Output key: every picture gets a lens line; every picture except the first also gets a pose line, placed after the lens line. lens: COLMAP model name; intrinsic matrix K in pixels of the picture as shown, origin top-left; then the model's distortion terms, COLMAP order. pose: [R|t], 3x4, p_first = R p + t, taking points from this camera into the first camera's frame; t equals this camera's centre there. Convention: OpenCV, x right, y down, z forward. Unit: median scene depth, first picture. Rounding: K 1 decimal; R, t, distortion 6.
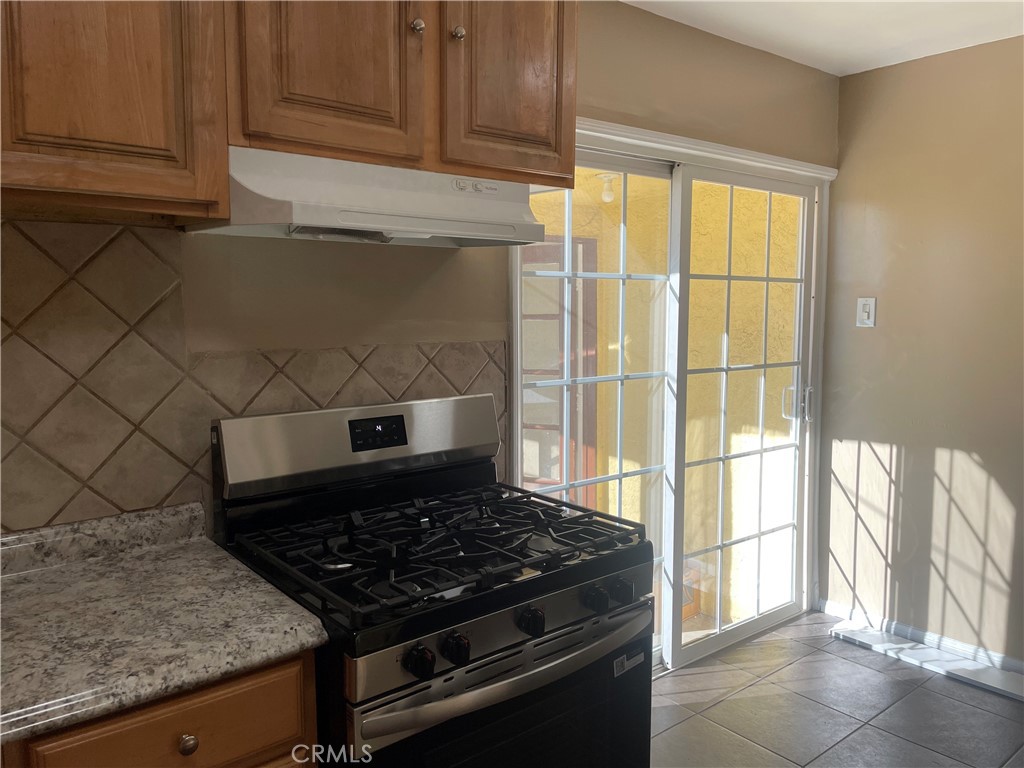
lens RADIAL K [[782.7, 0, 513.8], [0, 782.7, 381.9], [0, 0, 1]] dist [0.020990, -0.021701]
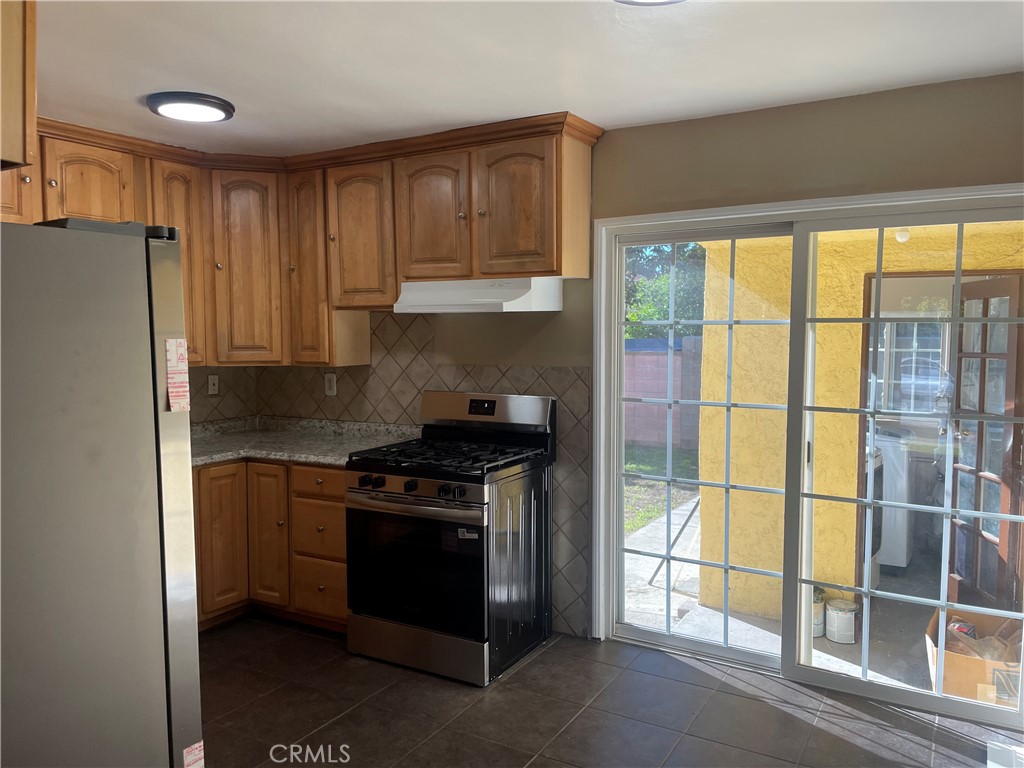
lens RADIAL K [[782.7, 0, 512.4], [0, 782.7, 385.4], [0, 0, 1]] dist [0.020990, -0.021701]
pose [[0.326922, 0.064354, -0.942858, 1.831834], [-0.094341, 0.994918, 0.035196, -0.072302], [0.940331, 0.077444, 0.331331, 0.421791]]
